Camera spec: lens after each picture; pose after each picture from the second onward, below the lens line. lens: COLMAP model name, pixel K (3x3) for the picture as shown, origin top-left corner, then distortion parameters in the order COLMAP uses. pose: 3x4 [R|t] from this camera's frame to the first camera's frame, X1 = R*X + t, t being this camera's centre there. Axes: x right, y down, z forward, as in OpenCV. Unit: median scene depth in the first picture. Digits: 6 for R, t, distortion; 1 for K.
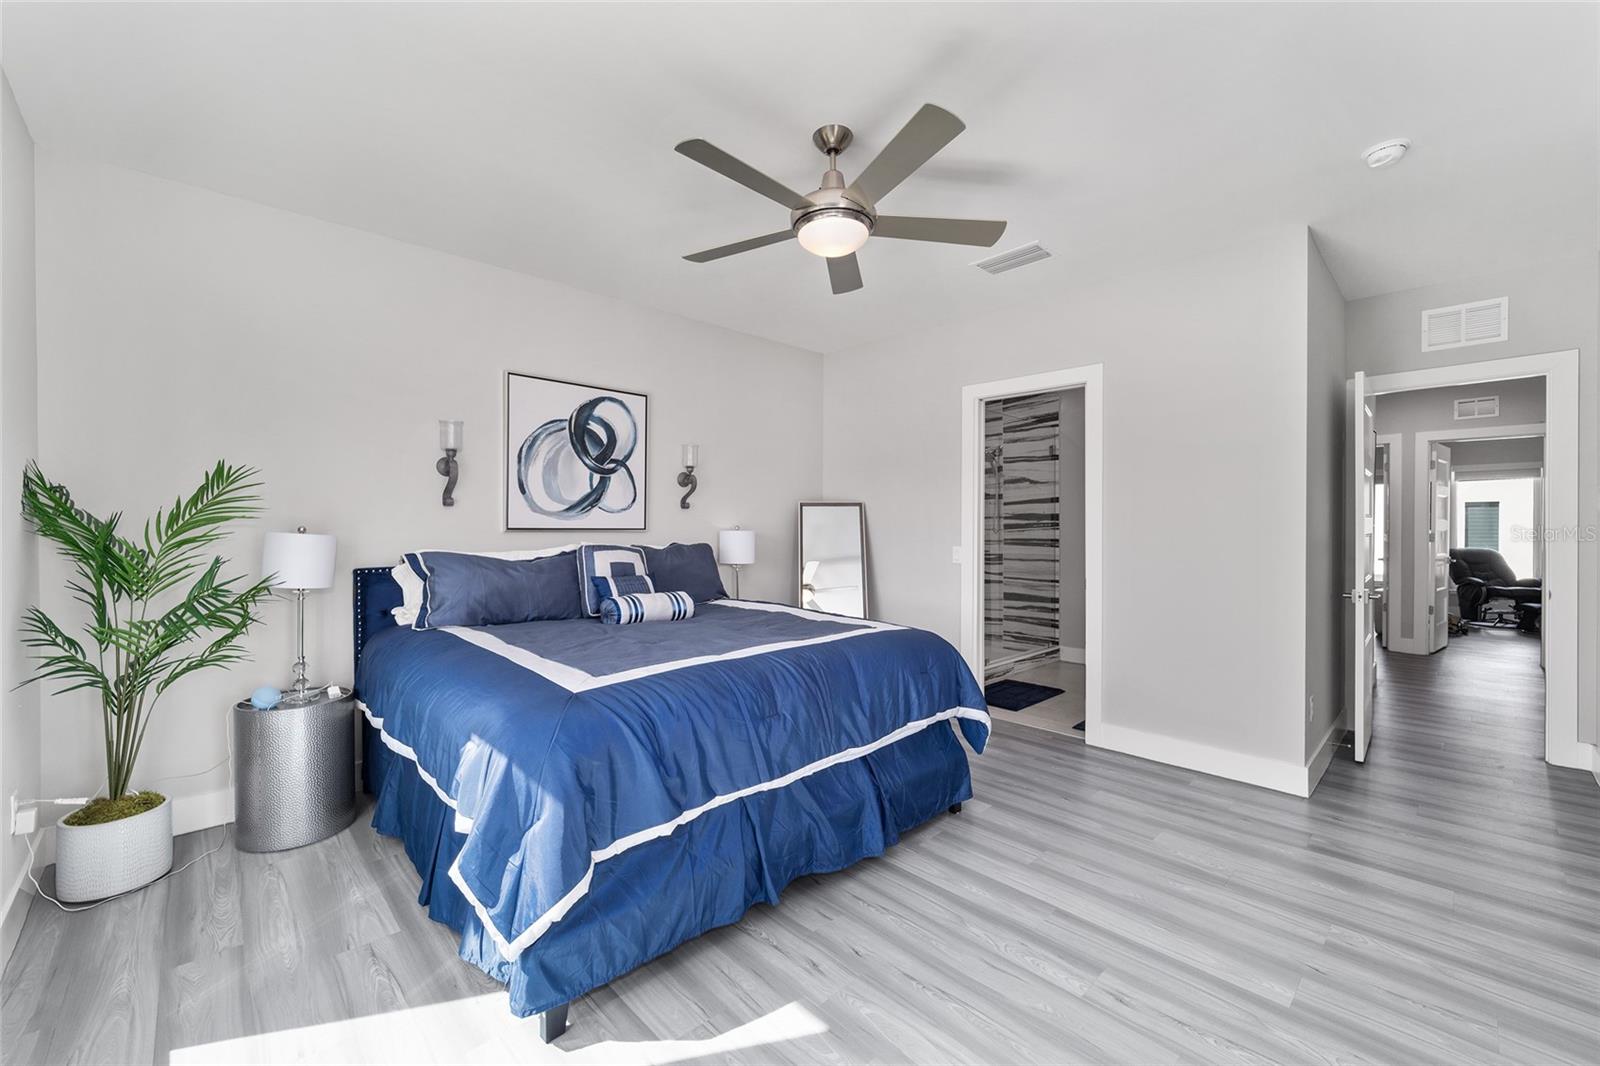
lens RADIAL K [[645.7, 0, 803.6], [0, 645.7, 530.0], [0, 0, 1]] dist [0.002294, -0.002312]
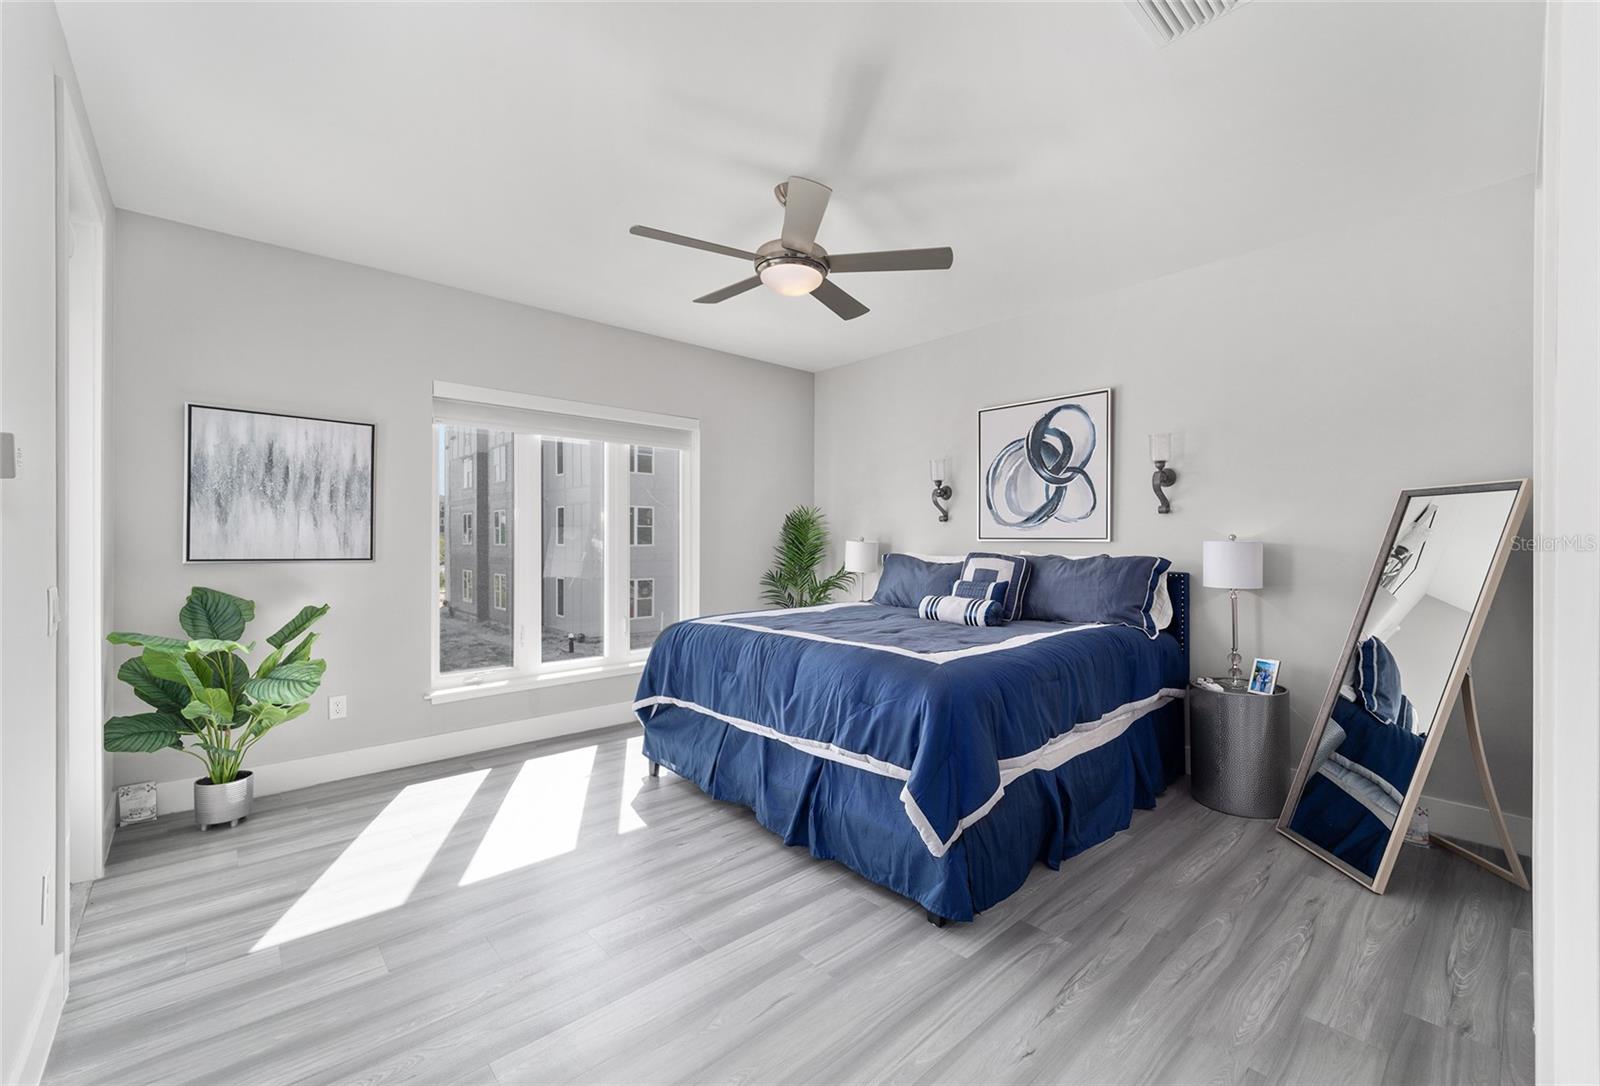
lens RADIAL K [[643.4, 0, 802.9], [0, 643.4, 542.9], [0, 0, 1]] dist [-0.000885, -0.000010]
pose [[-0.031673, 0.001391, -0.999497, 0.714135], [-0.002916, 0.999995, 0.001484, 0.005069], [0.999494, 0.002962, -0.031669, 0.644657]]
